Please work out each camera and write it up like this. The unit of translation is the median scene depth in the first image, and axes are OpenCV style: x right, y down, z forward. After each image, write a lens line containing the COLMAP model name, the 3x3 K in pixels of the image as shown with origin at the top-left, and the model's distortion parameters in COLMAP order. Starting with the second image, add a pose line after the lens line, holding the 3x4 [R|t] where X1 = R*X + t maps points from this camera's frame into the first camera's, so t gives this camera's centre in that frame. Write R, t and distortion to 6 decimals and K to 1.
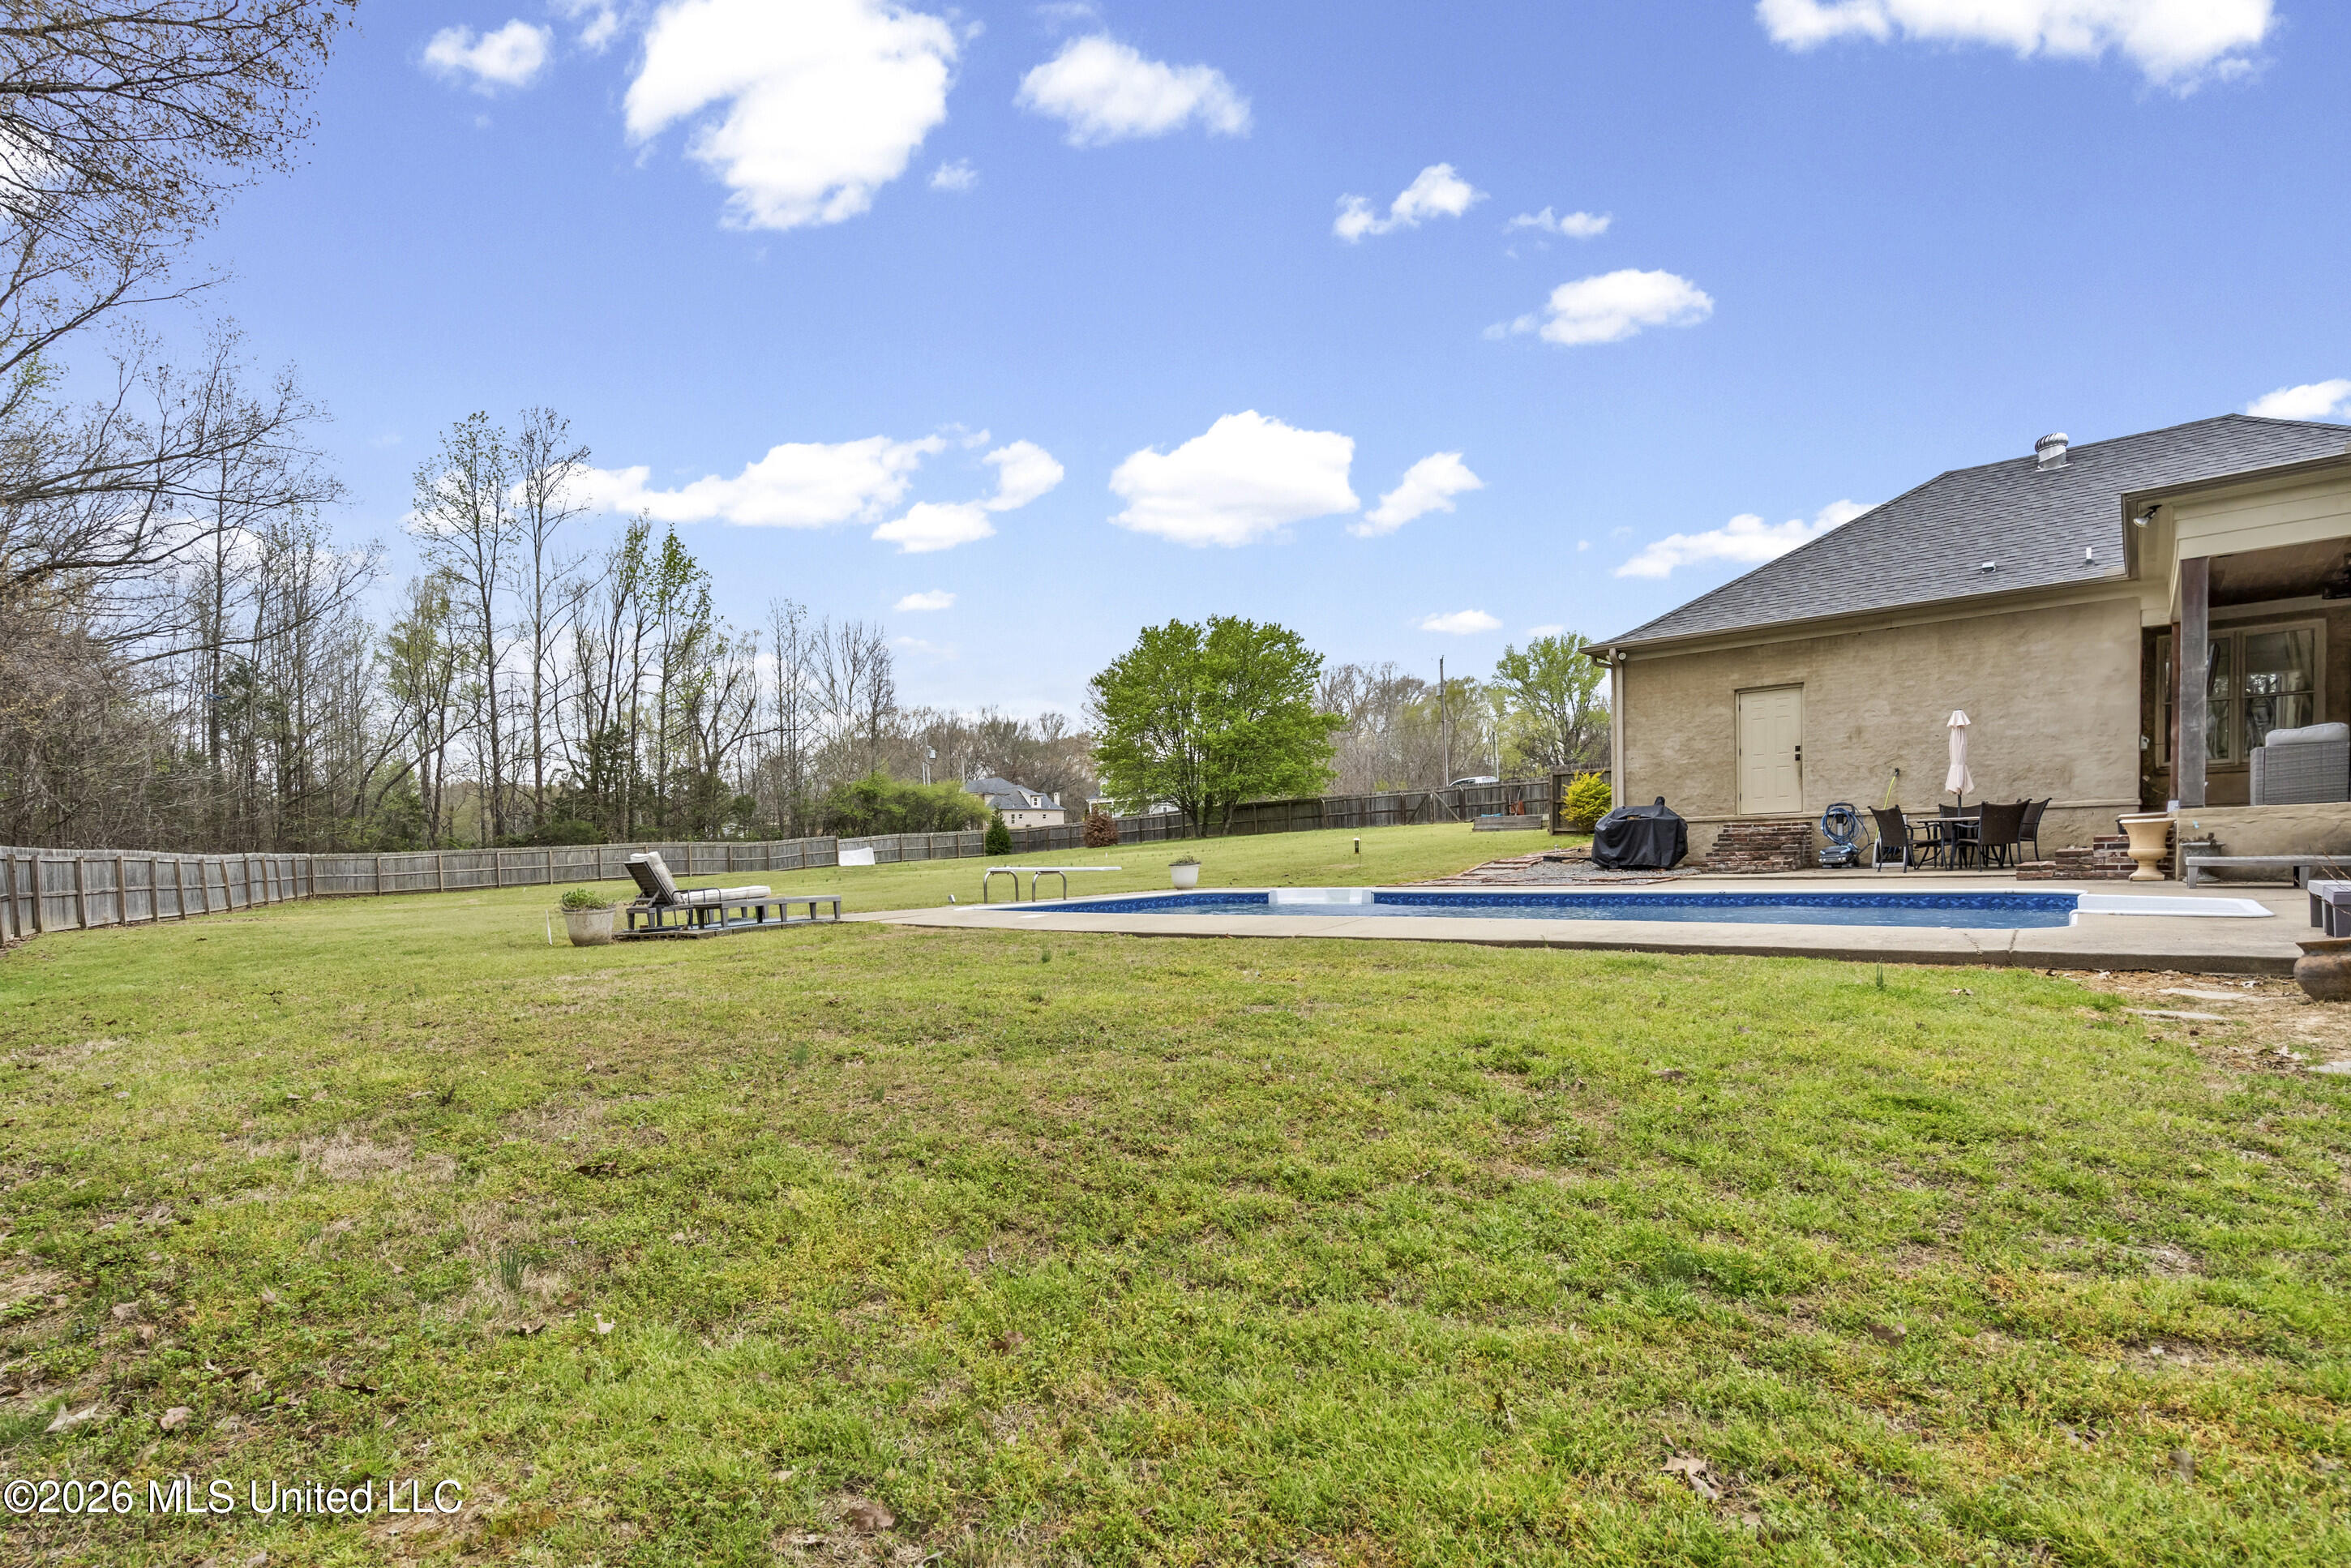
lens RADIAL K [[1086.8, 0, 1162.0], [0, 1086.8, 908.2], [0, 0, 1]] dist [0.002817, 0.000360]
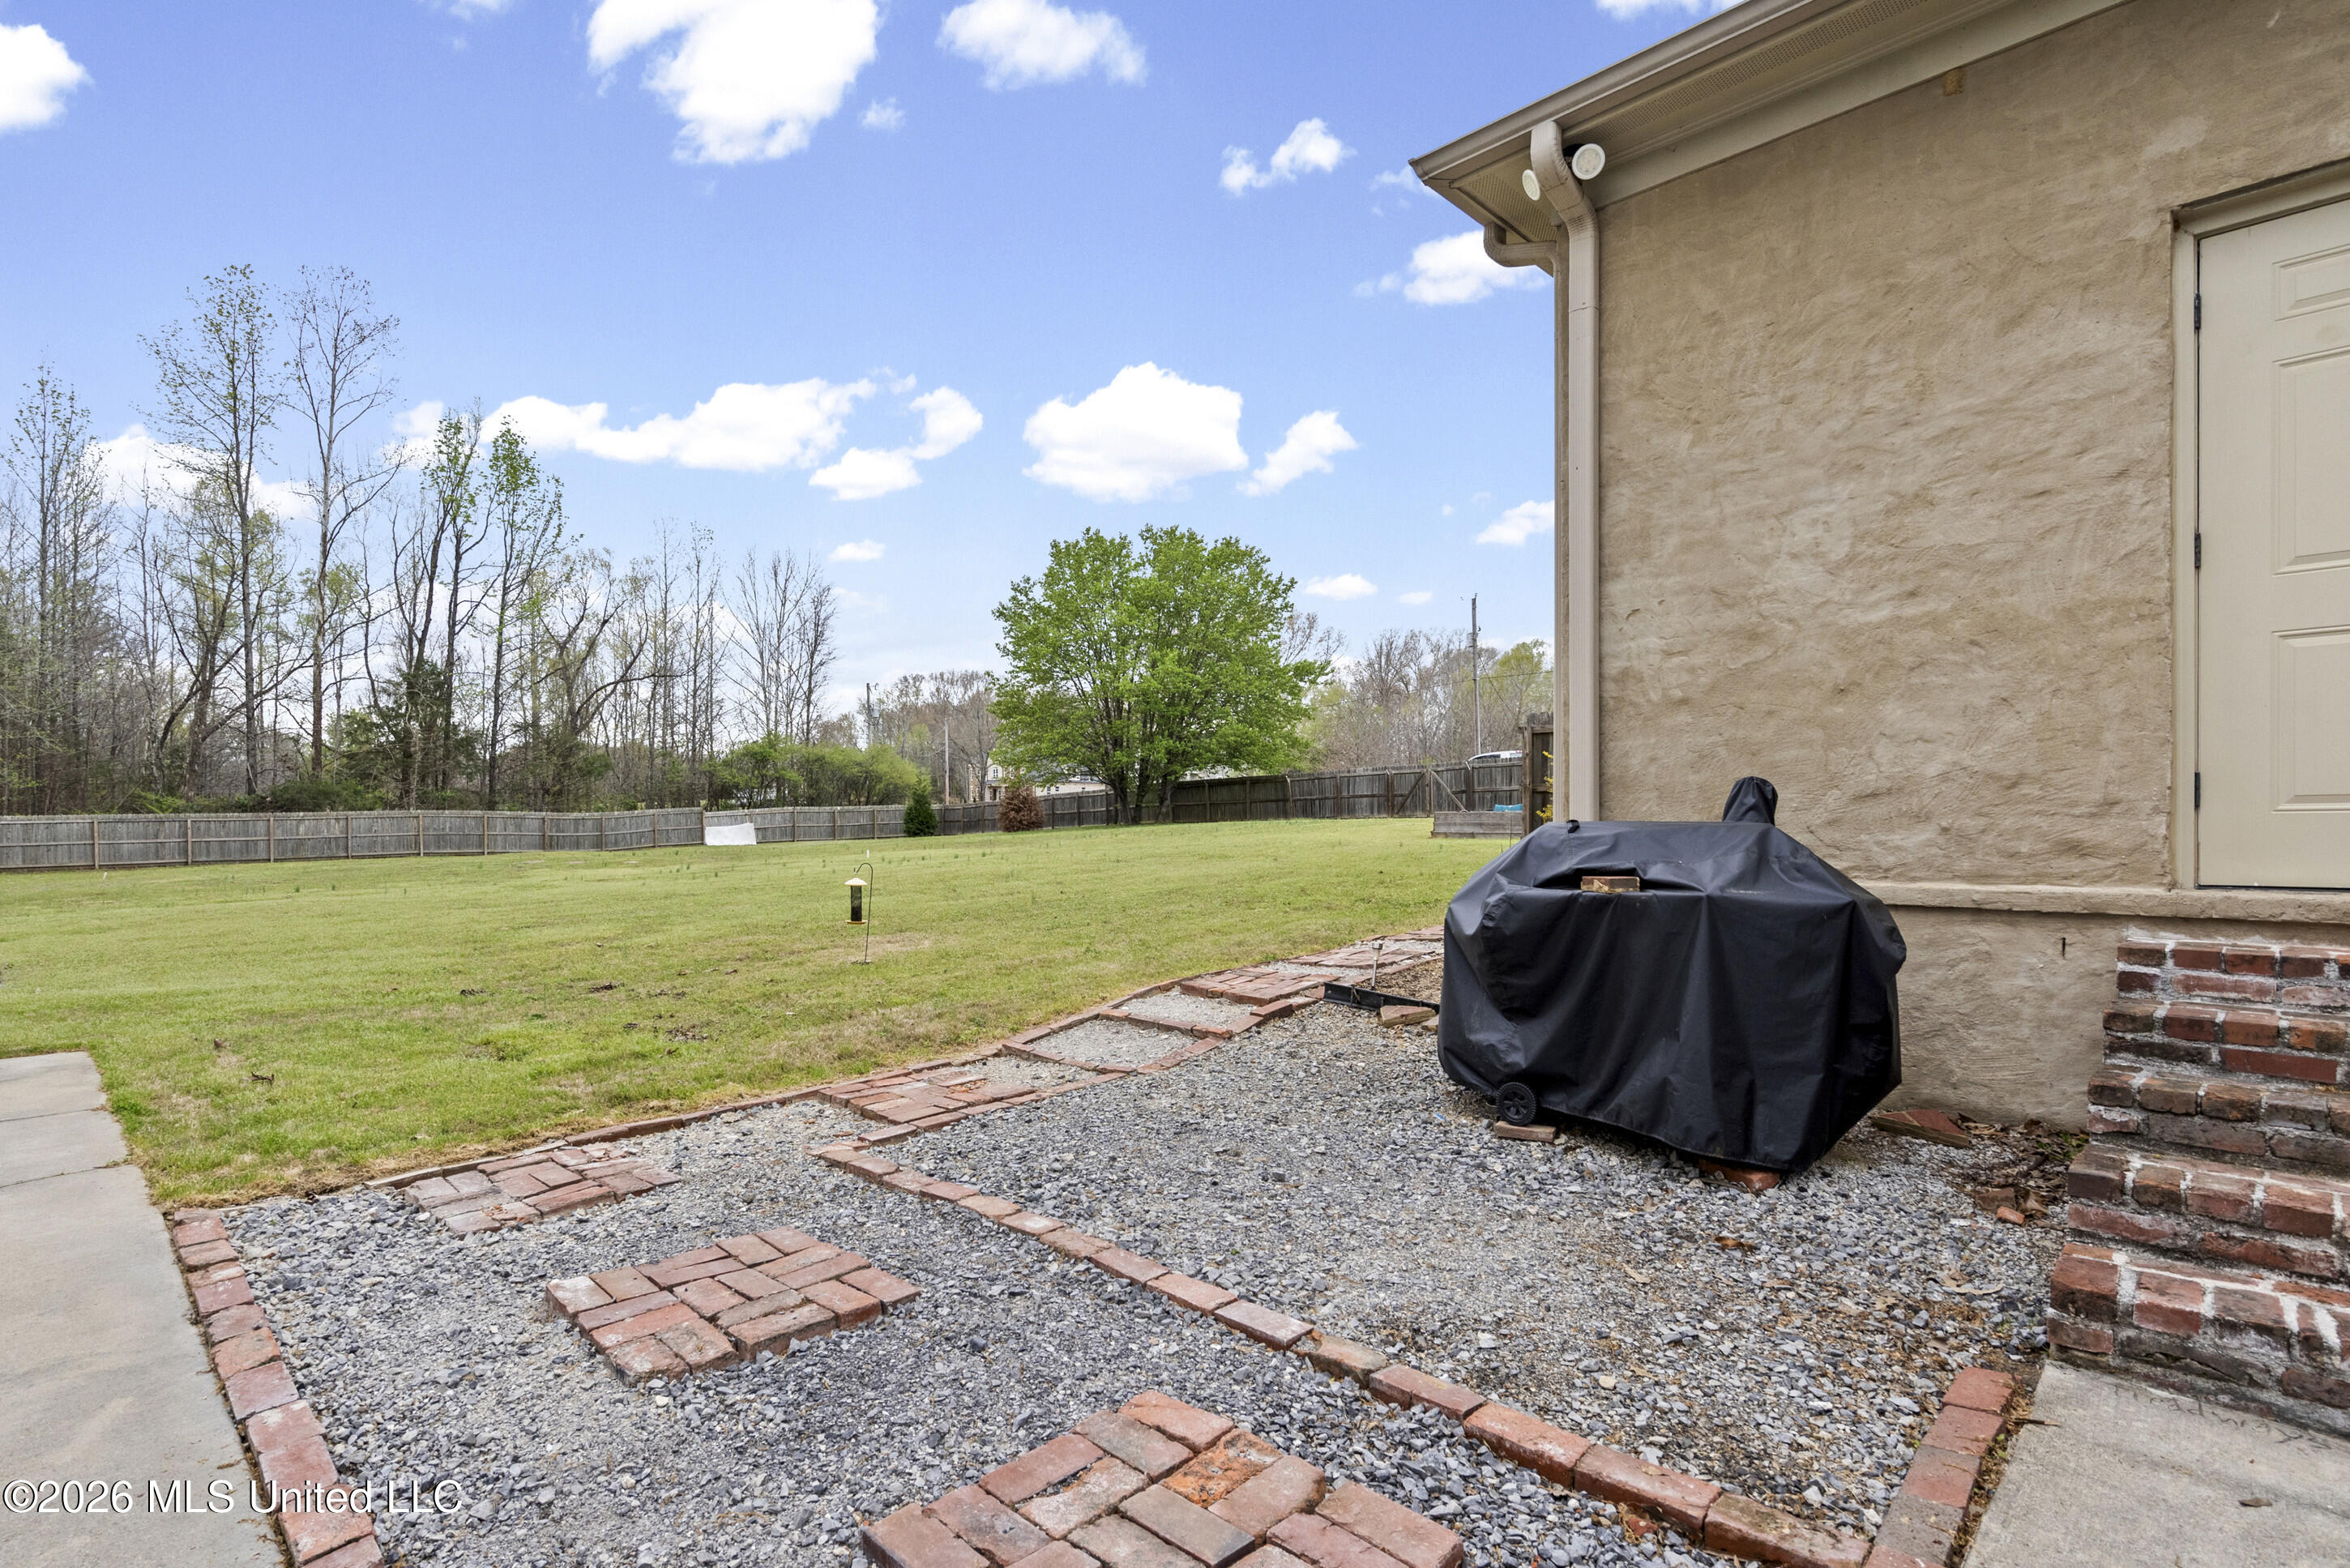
lens RADIAL K [[1134.8, 0, 1163.9], [0, 1134.8, 837.9], [0, 0, 1]] dist [-0.000222, 0.000098]
pose [[0.997760, 0.029024, -0.060271, 0.109766], [-0.031644, 0.998574, -0.042987, -0.023938], [0.058938, 0.044798, 0.997256, 0.237662]]
